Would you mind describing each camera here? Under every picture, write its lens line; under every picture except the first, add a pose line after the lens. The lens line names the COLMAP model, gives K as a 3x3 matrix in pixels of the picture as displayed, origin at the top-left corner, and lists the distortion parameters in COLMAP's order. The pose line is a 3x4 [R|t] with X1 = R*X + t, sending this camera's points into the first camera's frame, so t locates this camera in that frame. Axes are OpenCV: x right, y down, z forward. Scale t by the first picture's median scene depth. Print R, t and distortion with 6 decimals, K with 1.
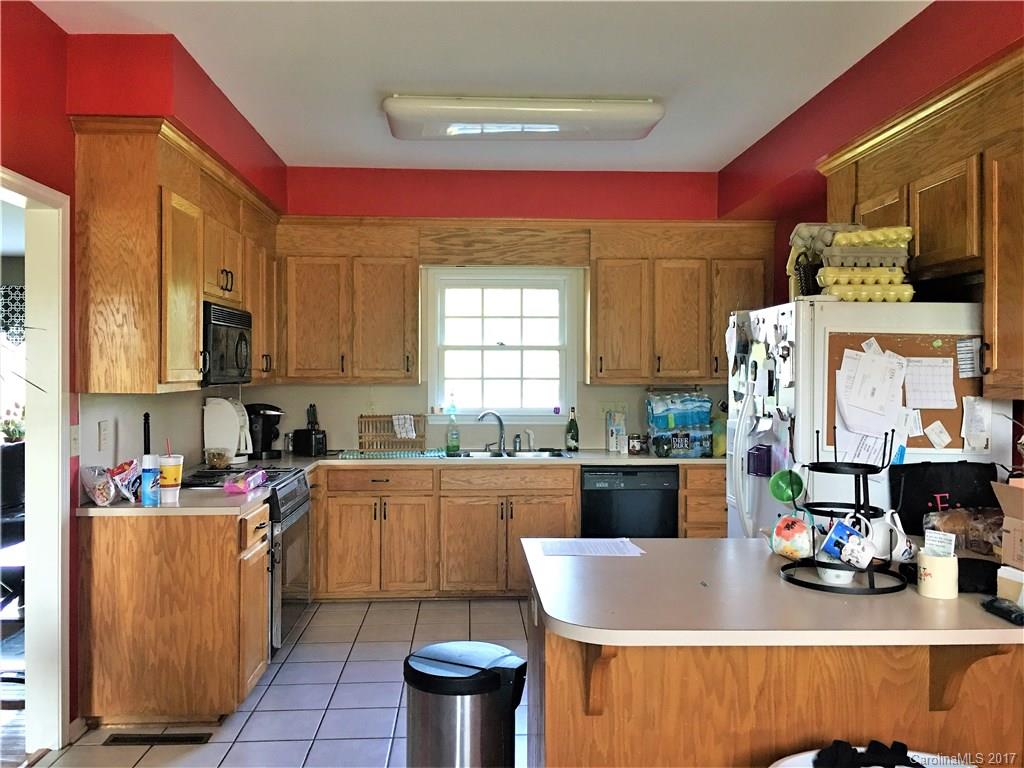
lens RADIAL K [[865.8, 0, 513.0], [0, 865.8, 381.3], [0, 0, 1]] dist [0.058121, -0.078814]
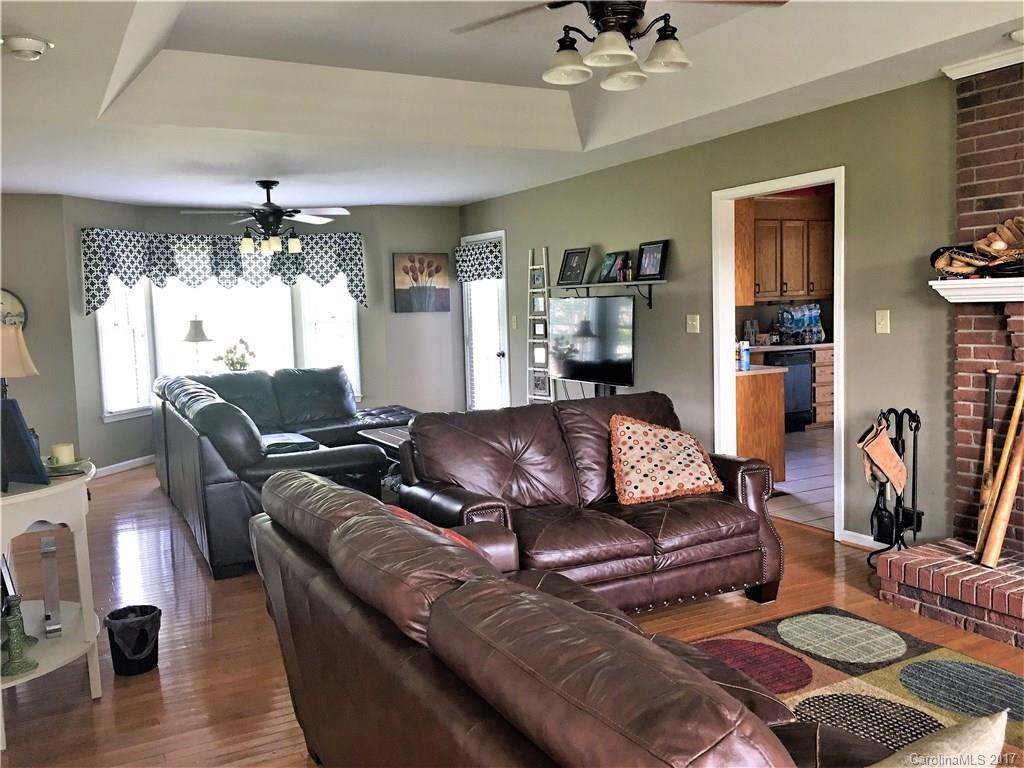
lens RADIAL K [[865.8, 0, 505.5], [0, 865.8, 389.3], [0, 0, 1]] dist [0.058121, -0.078814]
pose [[0.895212, -0.066727, 0.440617, -1.051789], [0.028186, 0.995225, 0.093450, 0.002475], [-0.444749, -0.071238, 0.892818, -0.226107]]
